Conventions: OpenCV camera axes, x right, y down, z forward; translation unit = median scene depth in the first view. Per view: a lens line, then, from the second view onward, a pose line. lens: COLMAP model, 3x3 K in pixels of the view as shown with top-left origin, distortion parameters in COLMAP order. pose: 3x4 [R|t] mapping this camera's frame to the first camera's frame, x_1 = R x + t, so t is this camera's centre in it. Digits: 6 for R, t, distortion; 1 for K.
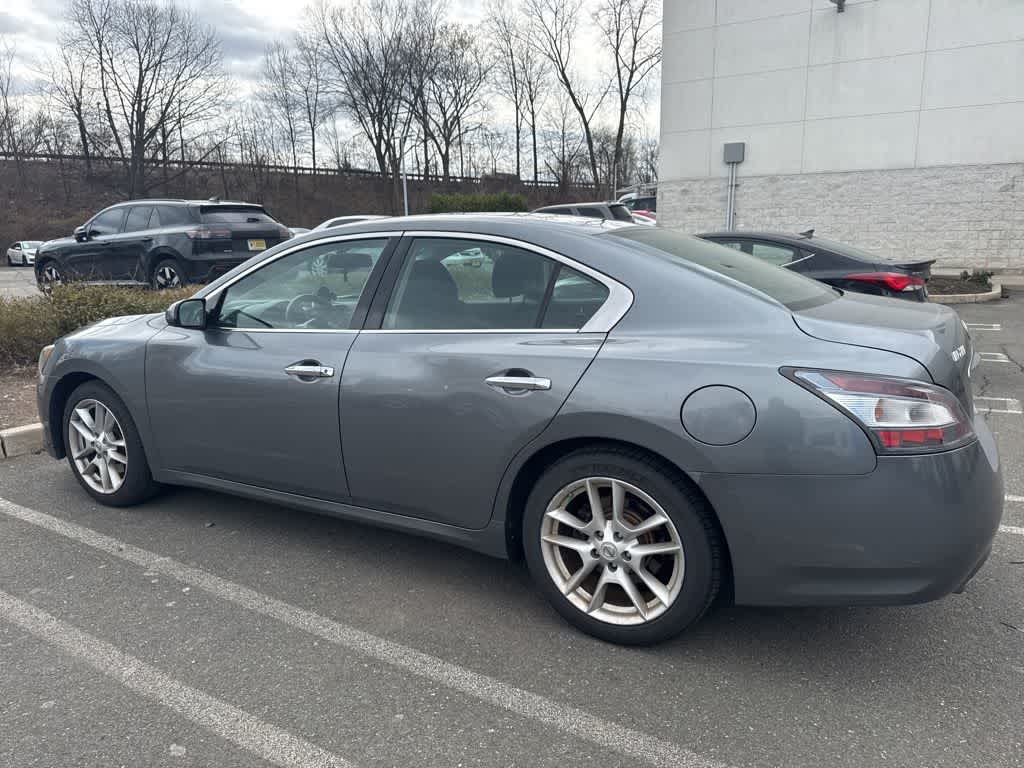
lens RADIAL K [[724.3, 0, 499.8], [0, 724.3, 389.3], [0, 0, 1]] dist [0.029804, -0.035307]
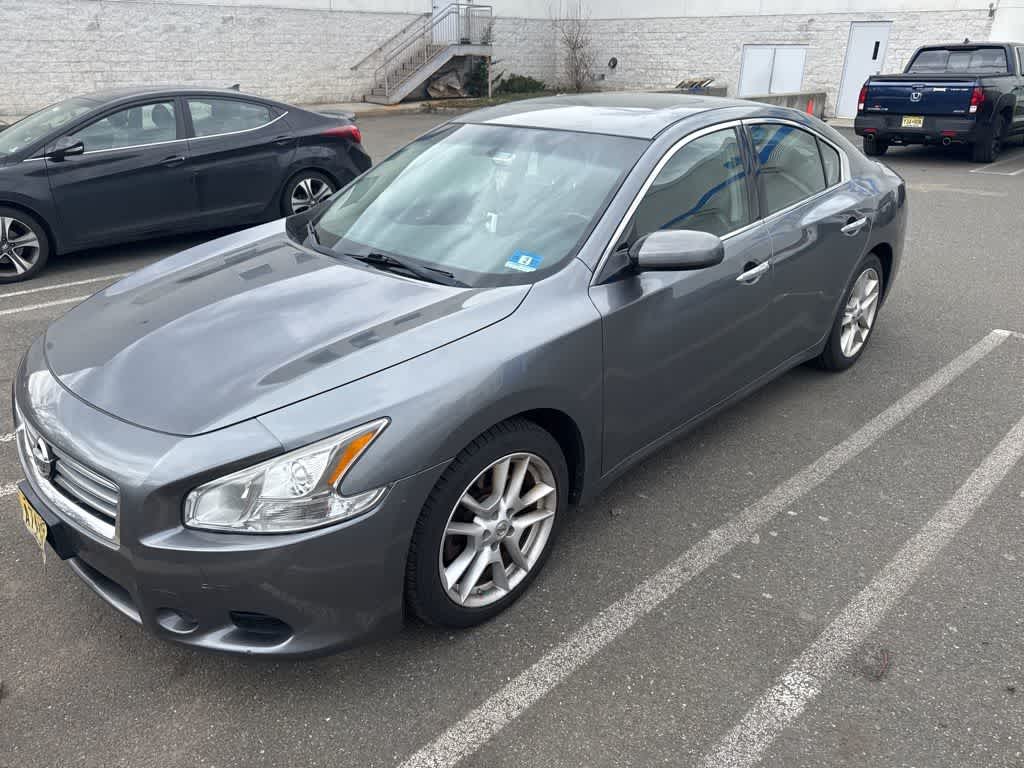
lens RADIAL K [[724.3, 0, 519.2], [0, 724.3, 389.9], [0, 0, 1]] dist [0.029804, -0.035307]
pose [[0.242195, -0.387389, 0.889534, -0.212478], [0.192790, 0.917764, 0.347191, -0.046549], [-0.950880, 0.087406, 0.296963, 0.166381]]
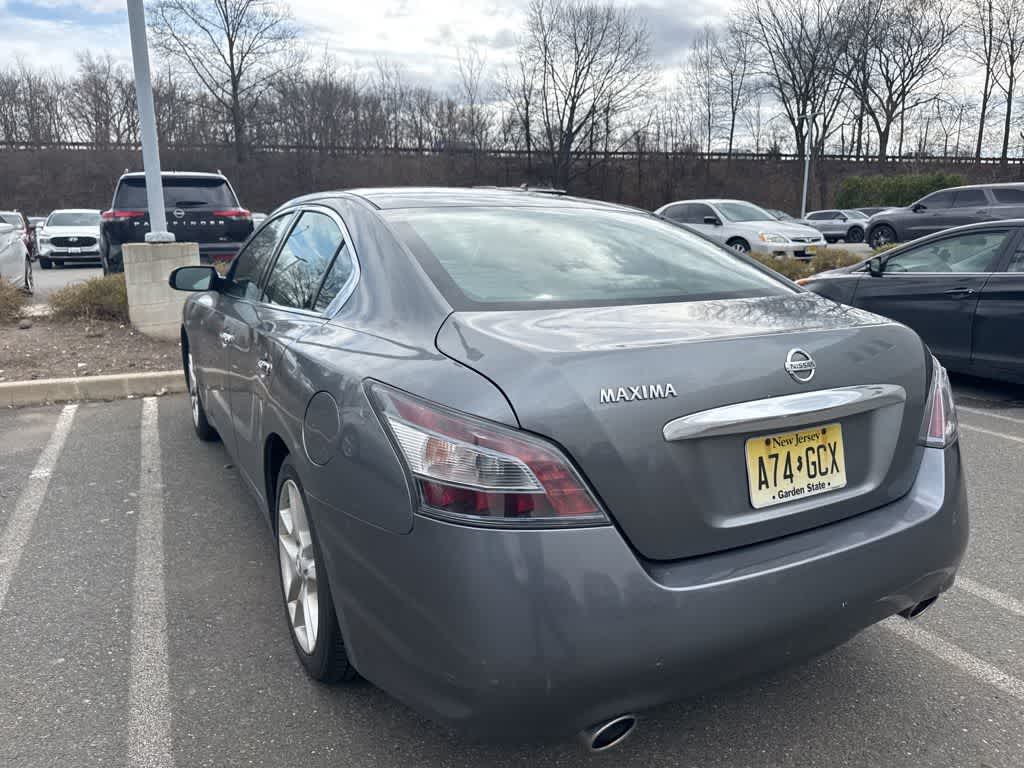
lens RADIAL K [[724.3, 0, 512.1], [0, 724.3, 383.3], [0, 0, 1]] dist [0.029804, -0.035307]
pose [[0.854395, 0.125944, -0.504131, 0.104909], [-0.120995, 0.991734, 0.042699, -0.008787], [0.505342, 0.024515, 0.862571, 0.046971]]
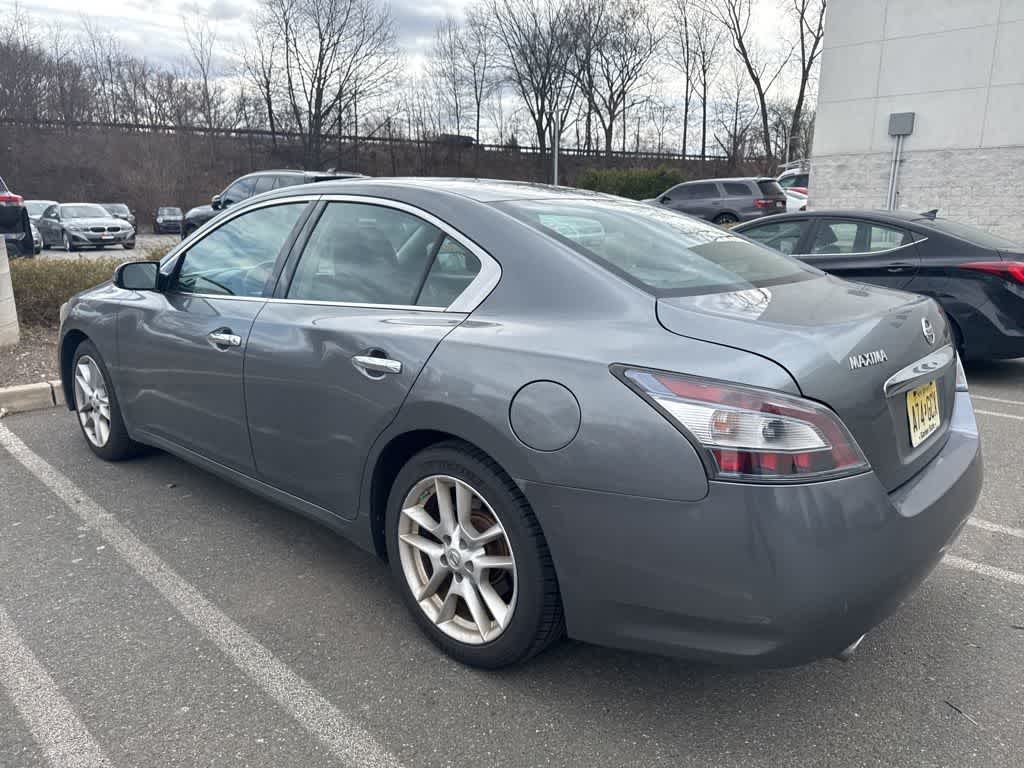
lens RADIAL K [[724.3, 0, 512.9], [0, 724.3, 386.5], [0, 0, 1]] dist [0.029804, -0.035307]
pose [[0.978794, 0.065540, -0.194079, 0.050188], [-0.060225, 0.997634, 0.033168, -0.002917], [0.195794, -0.020776, 0.980425, 0.019030]]
